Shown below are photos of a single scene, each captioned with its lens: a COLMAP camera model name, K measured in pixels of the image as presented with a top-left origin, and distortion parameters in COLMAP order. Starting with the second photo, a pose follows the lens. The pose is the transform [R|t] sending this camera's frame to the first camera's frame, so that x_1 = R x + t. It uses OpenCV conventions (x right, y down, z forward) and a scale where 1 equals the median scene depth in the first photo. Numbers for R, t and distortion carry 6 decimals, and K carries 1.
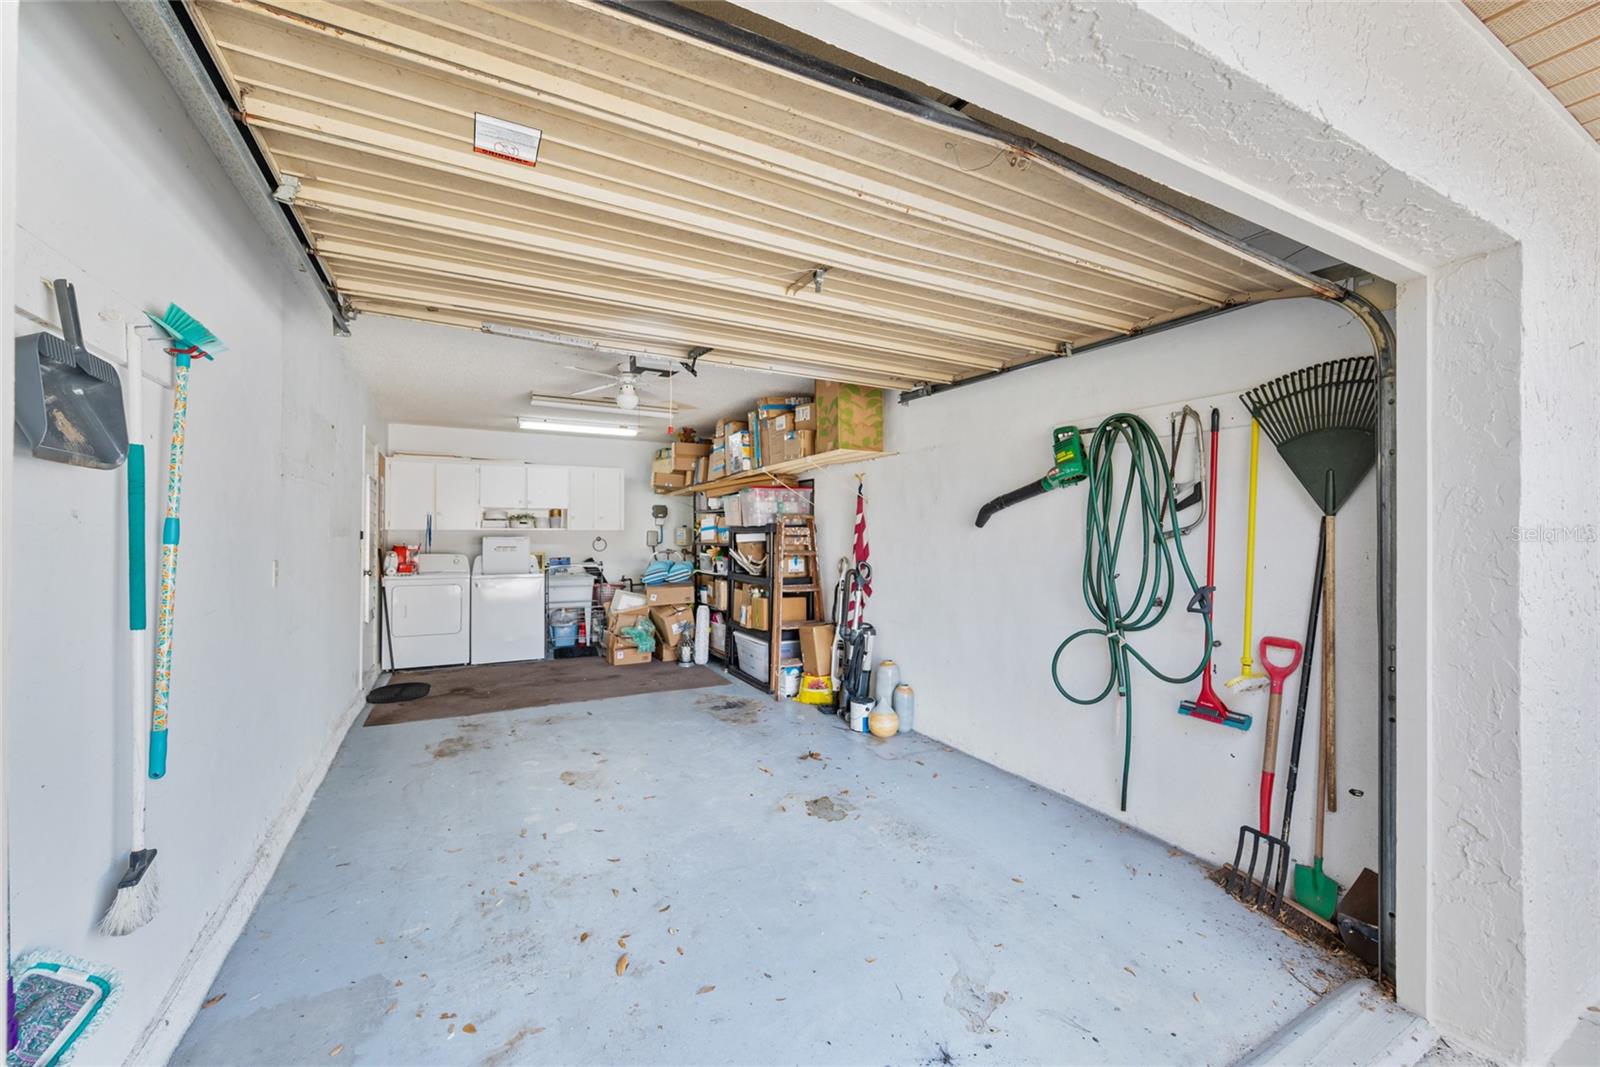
lens RADIAL K [[631.9, 0, 805.1], [0, 631.9, 527.5], [0, 0, 1]] dist [0.000702, -0.000079]
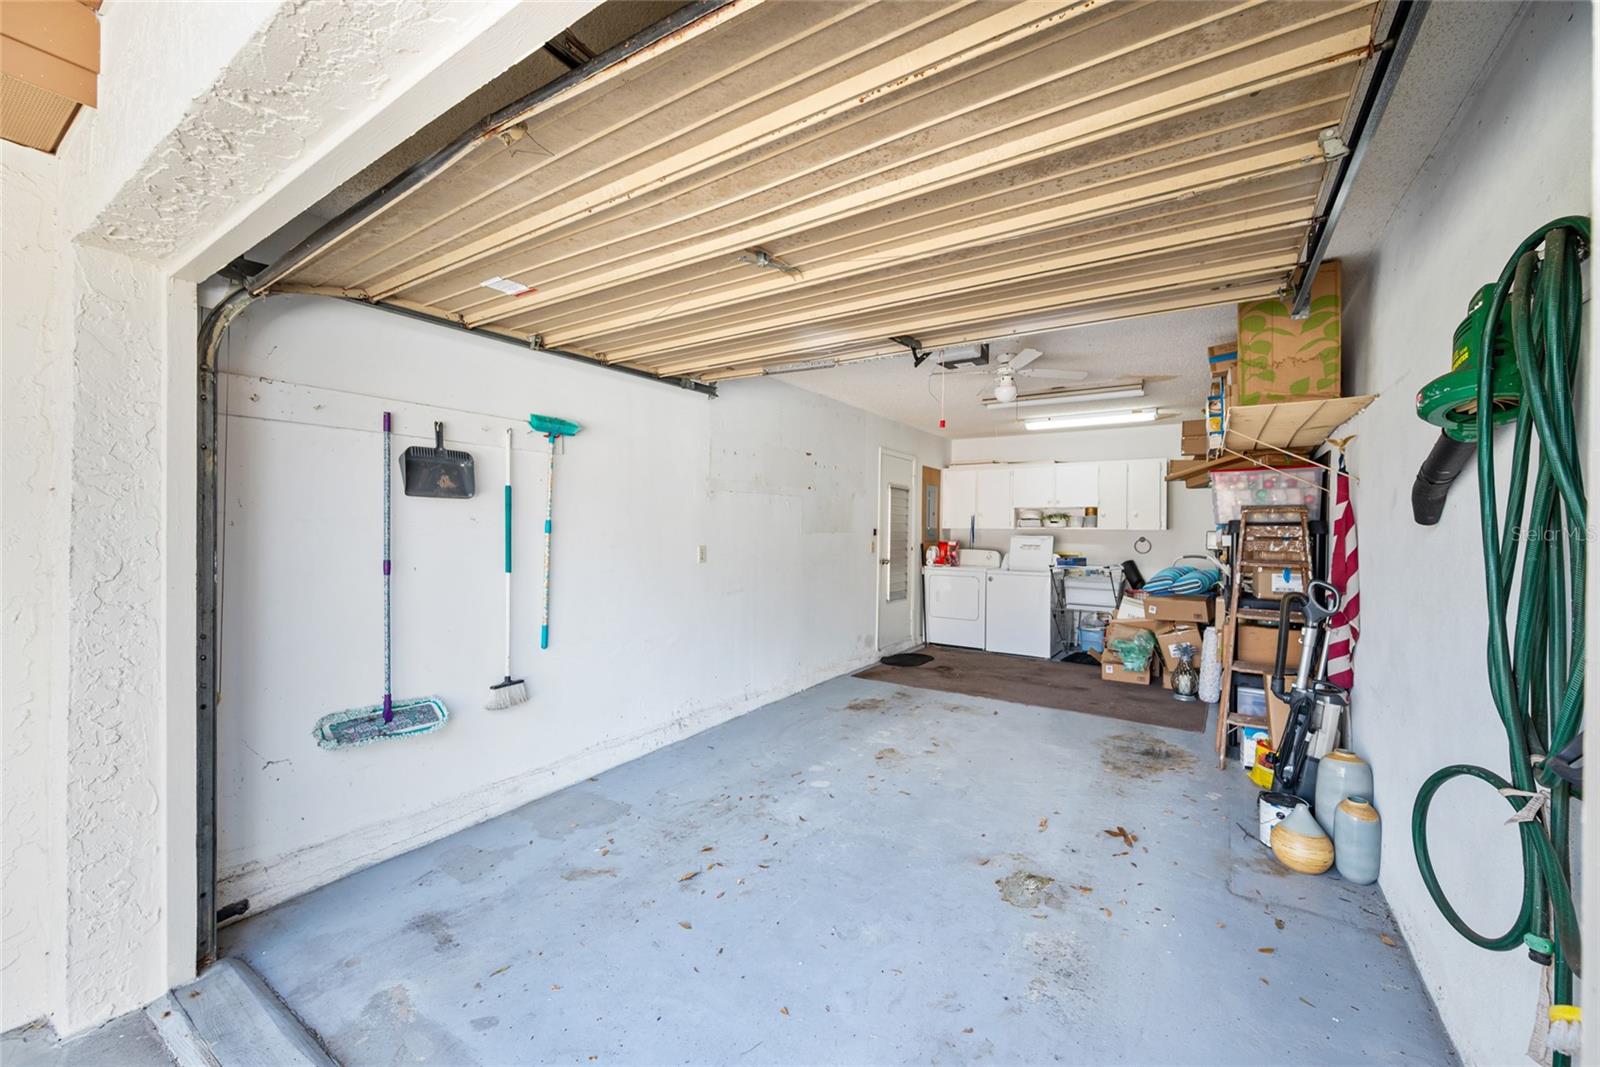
lens RADIAL K [[631.9, 0, 802.9], [0, 631.9, 531.3], [0, 0, 1]] dist [0.000702, -0.000079]
pose [[0.472749, 0.006595, -0.881172, 0.444351], [-0.001337, 0.999976, 0.006766, 0.002414], [0.881196, -0.002020, 0.472747, 0.300410]]
